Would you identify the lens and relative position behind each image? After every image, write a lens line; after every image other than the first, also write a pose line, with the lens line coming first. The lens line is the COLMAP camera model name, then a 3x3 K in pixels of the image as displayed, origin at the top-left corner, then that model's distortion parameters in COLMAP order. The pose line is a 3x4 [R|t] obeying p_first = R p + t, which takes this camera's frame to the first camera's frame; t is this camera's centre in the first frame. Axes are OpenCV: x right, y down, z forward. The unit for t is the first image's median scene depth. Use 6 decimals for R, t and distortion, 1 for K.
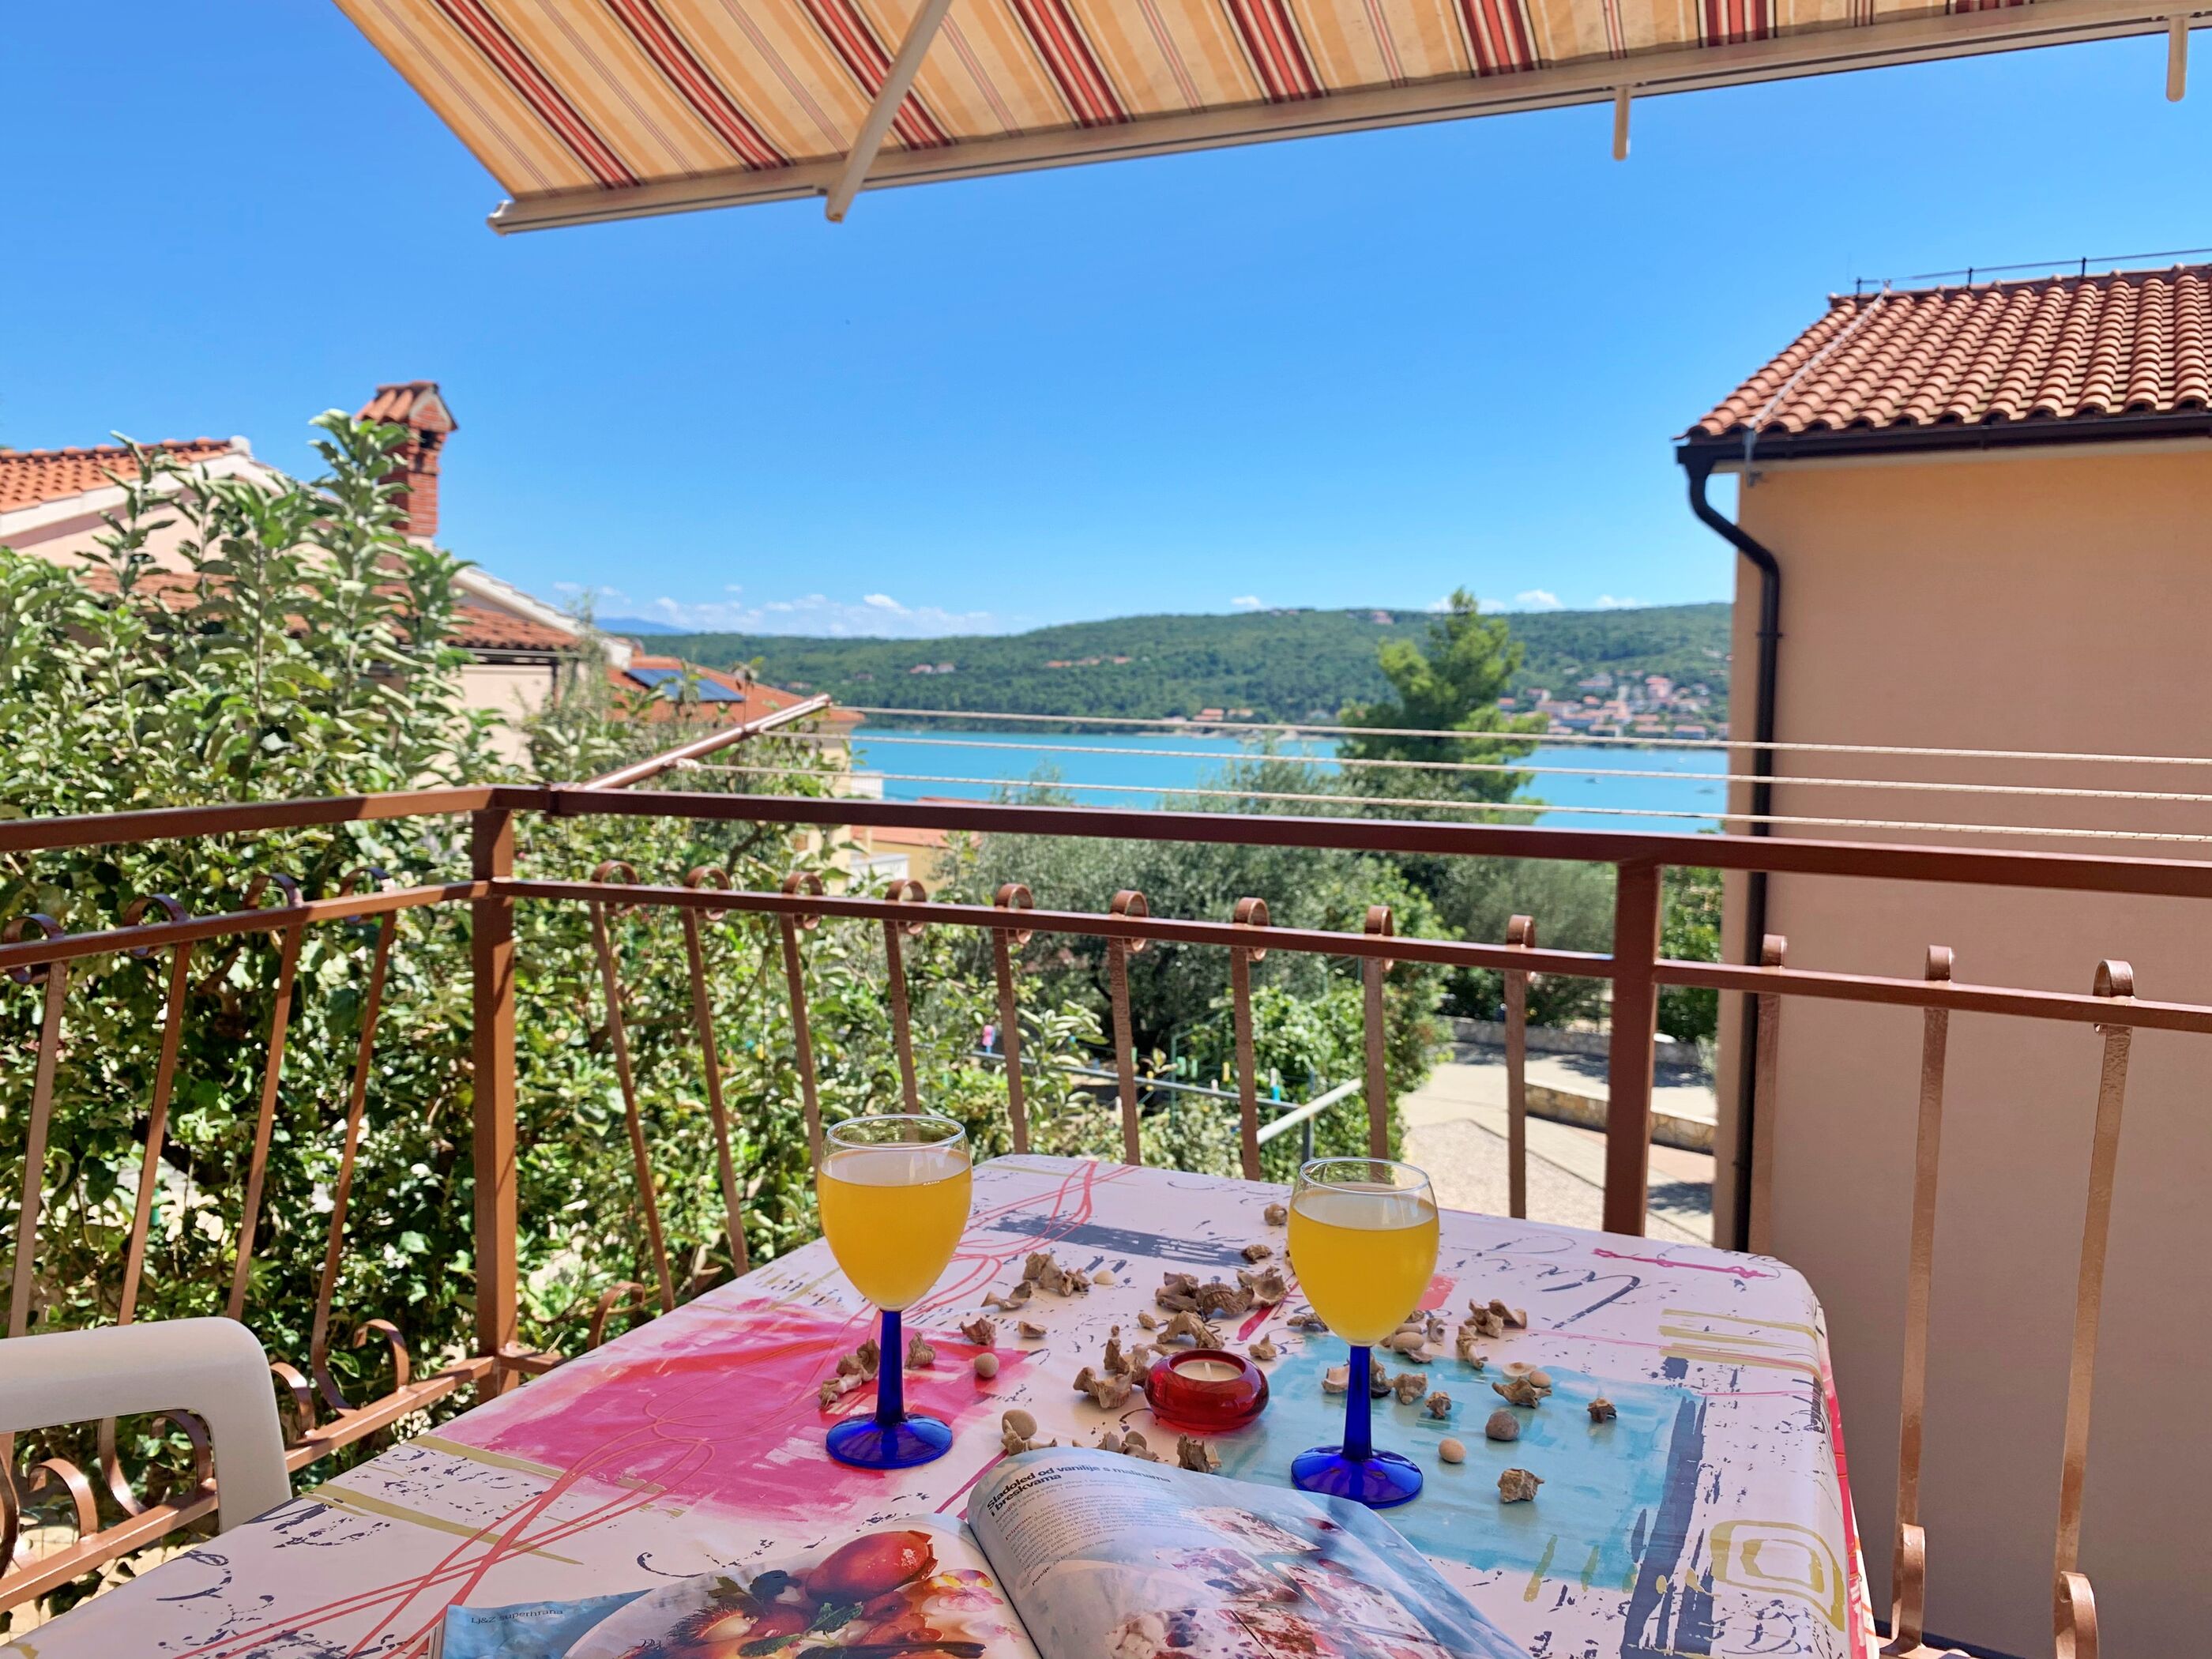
lens RADIAL K [[1716.8, 0, 1114.4], [0, 1716.8, 812.3], [0, 0, 1]] dist [0.033231, -0.040232]
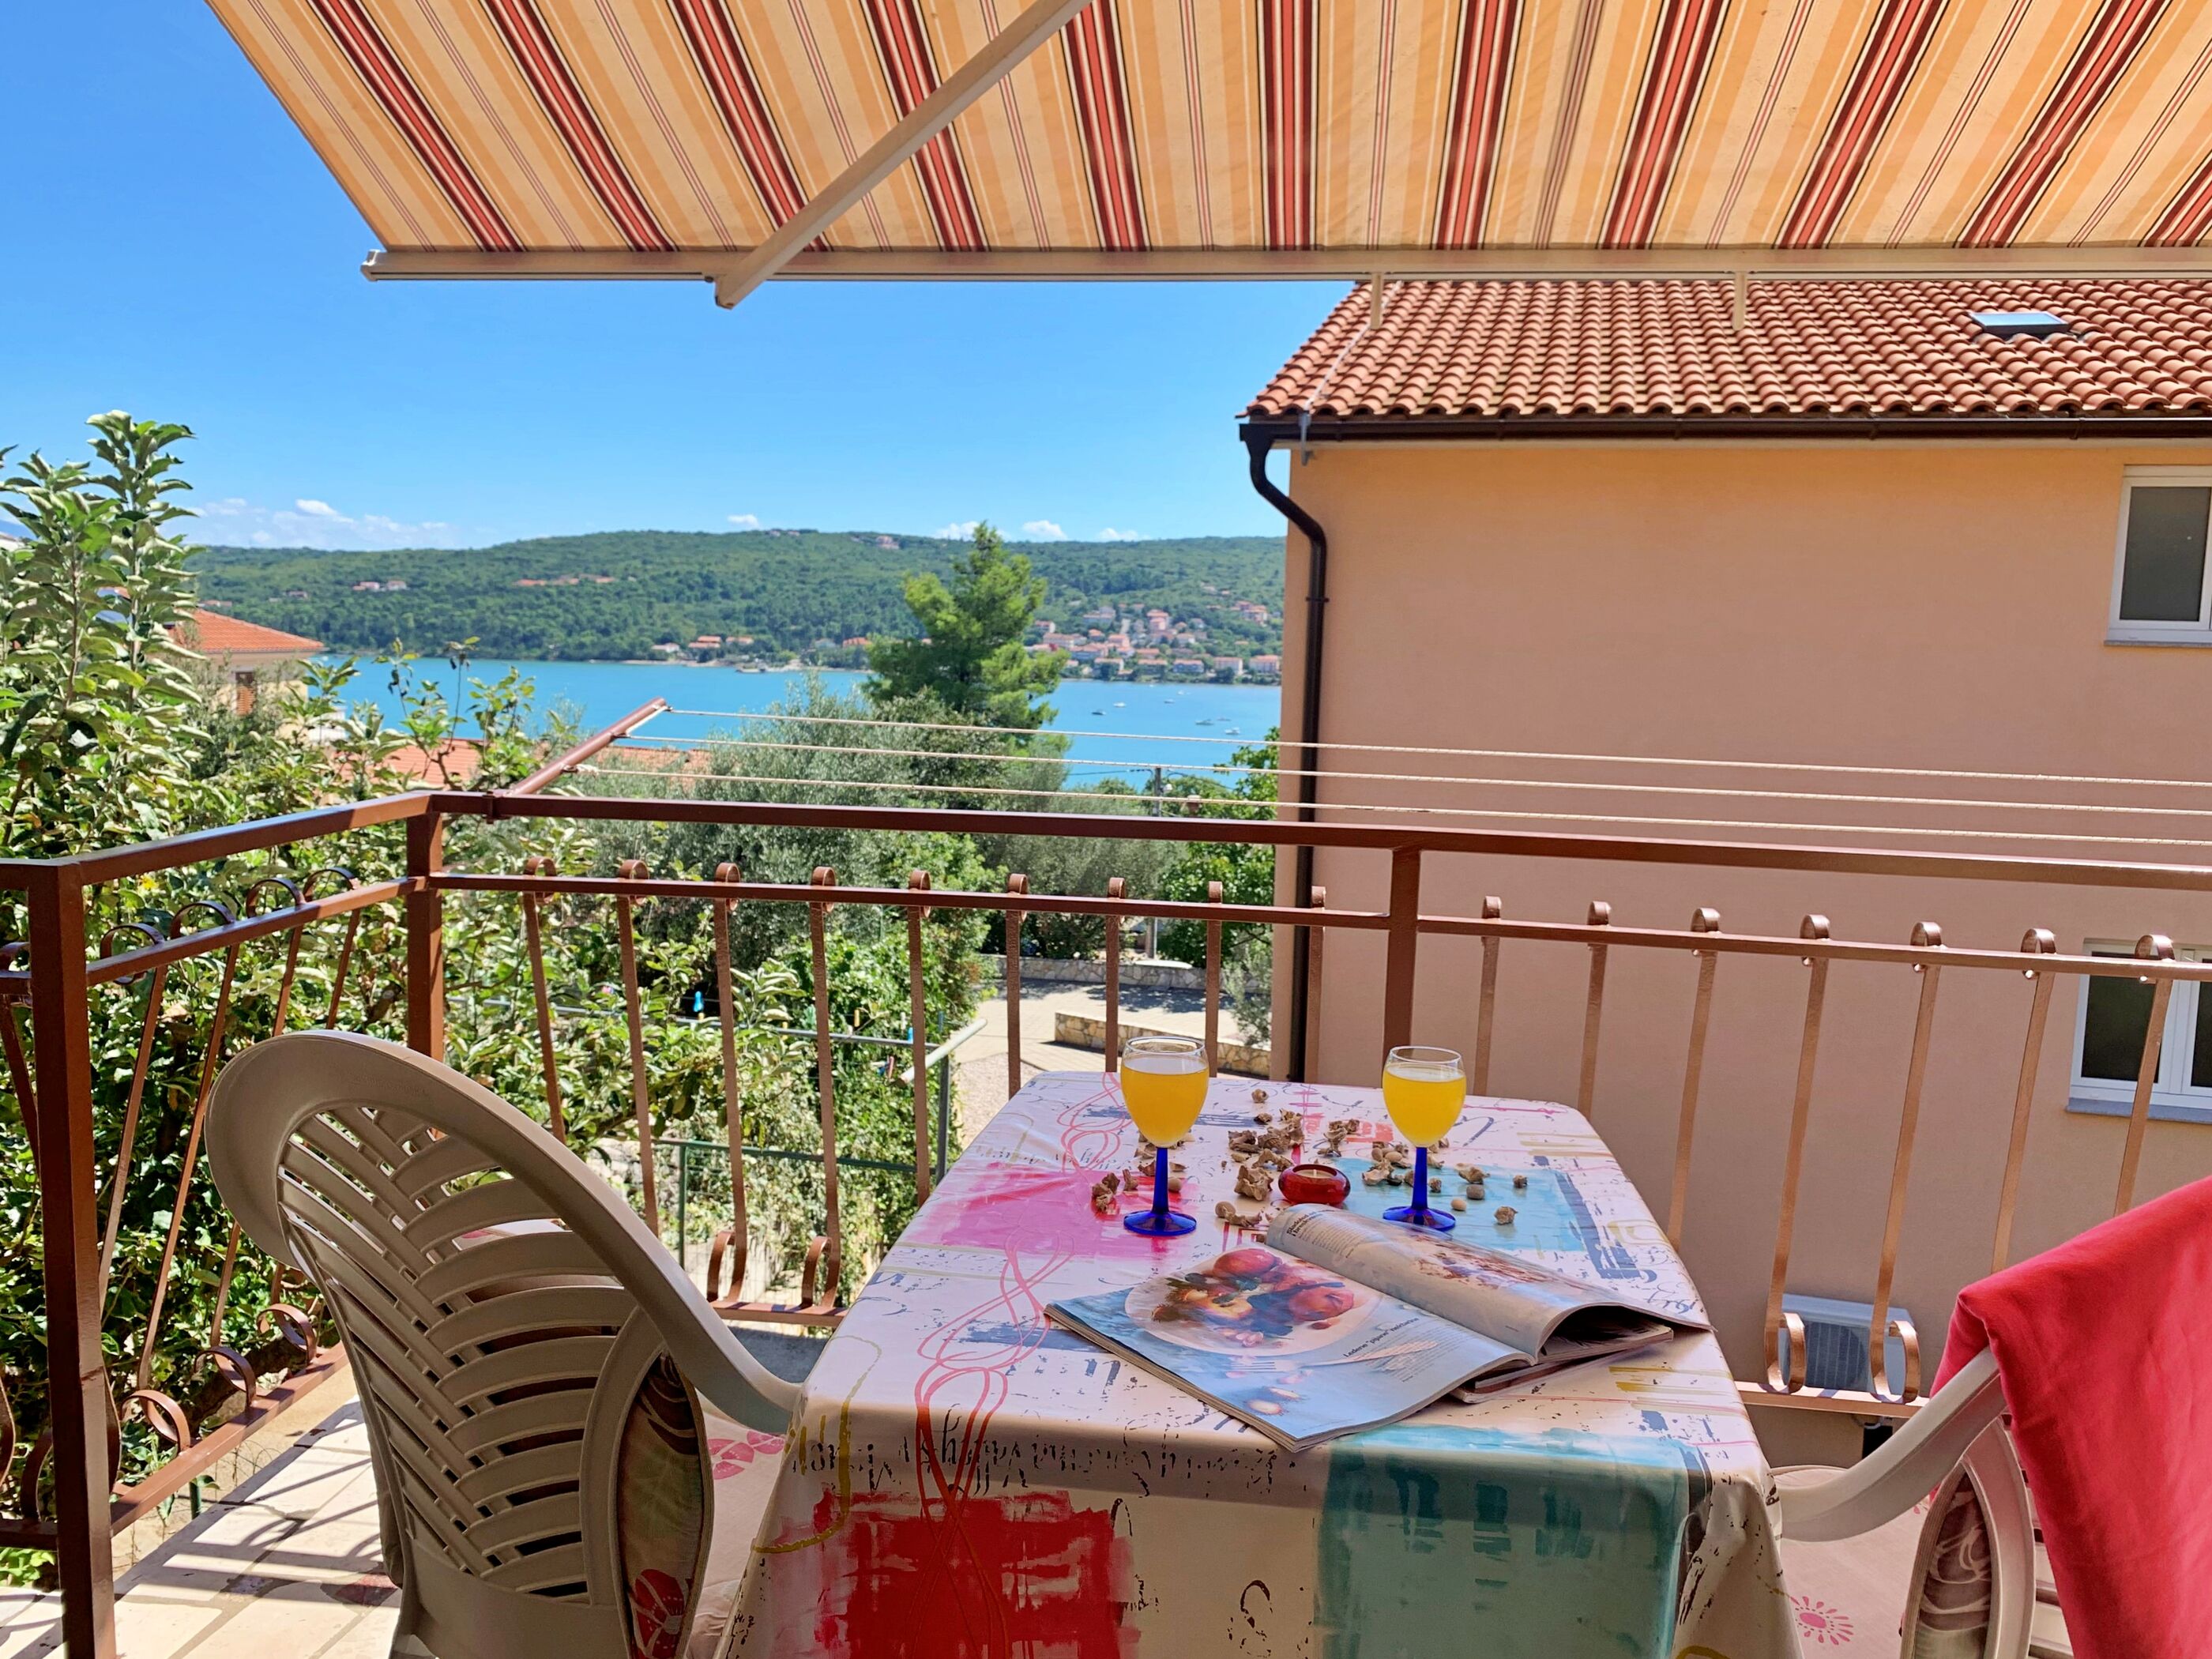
lens RADIAL K [[1780.9, 0, 1111.0], [0, 1780.9, 822.0], [0, 0, 1]] dist [0.061670, -0.058895]
pose [[0.961792, -0.018640, 0.273145, -0.127508], [0.007092, 0.999041, 0.043206, -0.022278], [-0.273688, -0.039618, 0.961002, -0.133039]]
